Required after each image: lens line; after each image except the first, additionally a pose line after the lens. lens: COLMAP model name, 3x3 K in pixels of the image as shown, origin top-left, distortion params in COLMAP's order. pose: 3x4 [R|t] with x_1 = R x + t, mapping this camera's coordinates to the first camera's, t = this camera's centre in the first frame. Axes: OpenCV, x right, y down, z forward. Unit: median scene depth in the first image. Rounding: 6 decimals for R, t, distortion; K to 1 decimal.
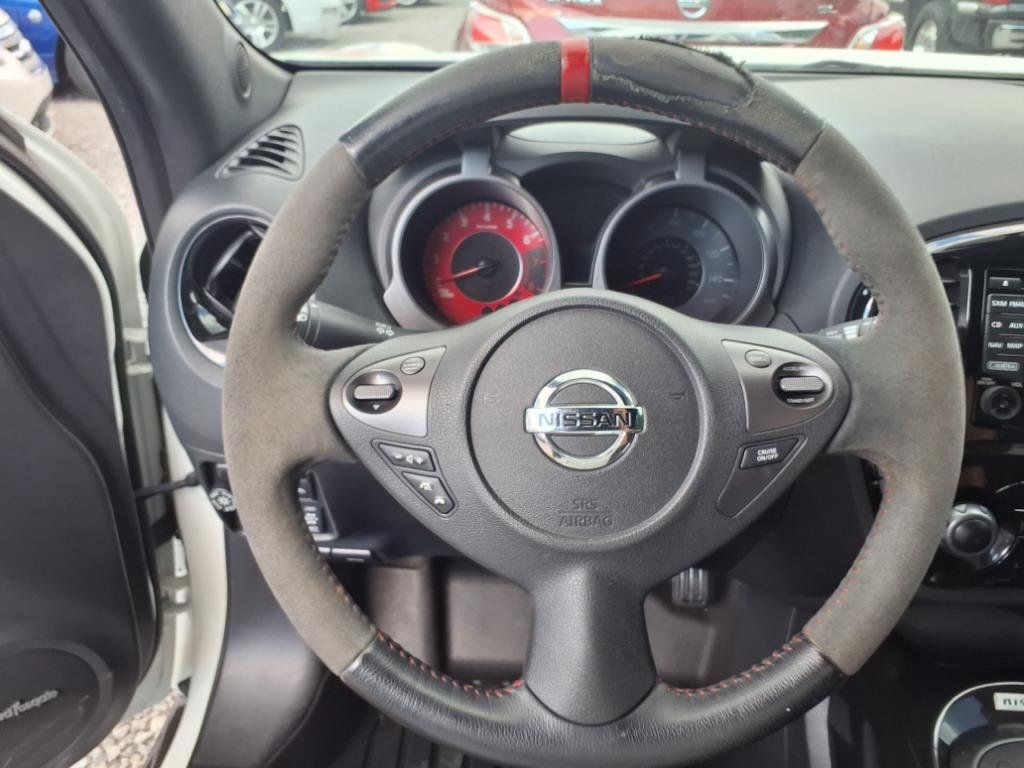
lens RADIAL K [[790.2, 0, 530.1], [0, 790.2, 389.5], [0, 0, 1]] dist [-0.004321, -0.014243]
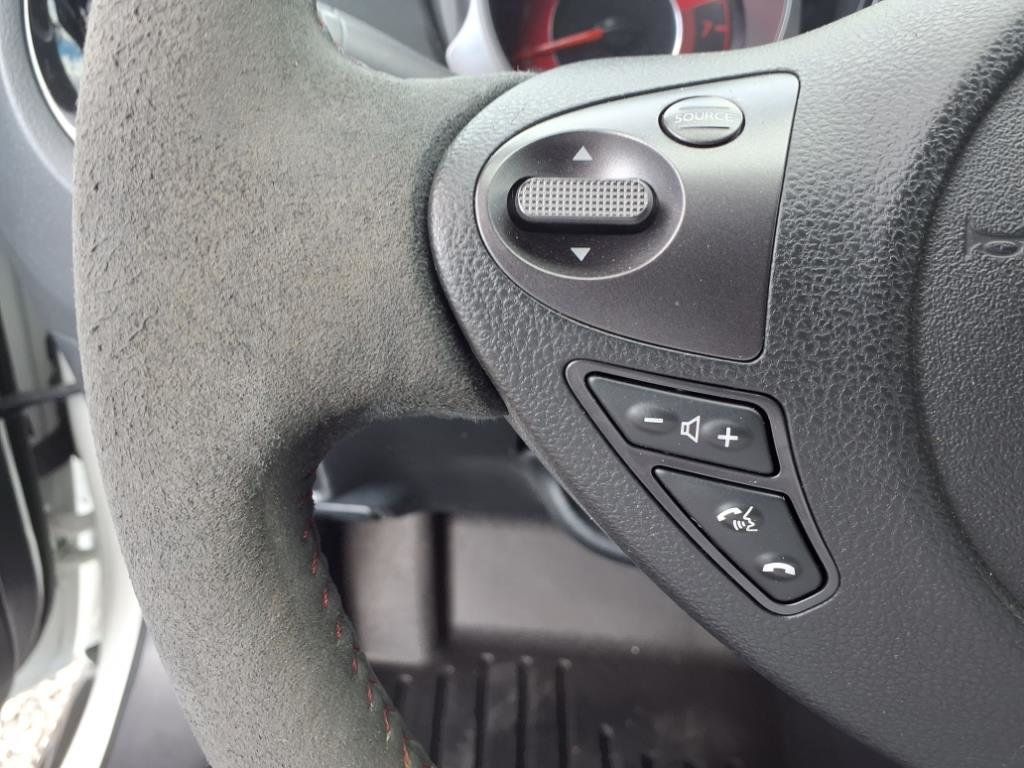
lens RADIAL K [[826.2, 0, 488.6], [0, 826.2, 385.3], [0, 0, 1]] dist [0.026176, -0.046023]
pose [[0.998854, 0.046922, 0.009423, -0.230953], [-0.047729, 0.991165, 0.123753, 0.035250], [-0.003533, -0.124061, 0.992268, 0.677370]]
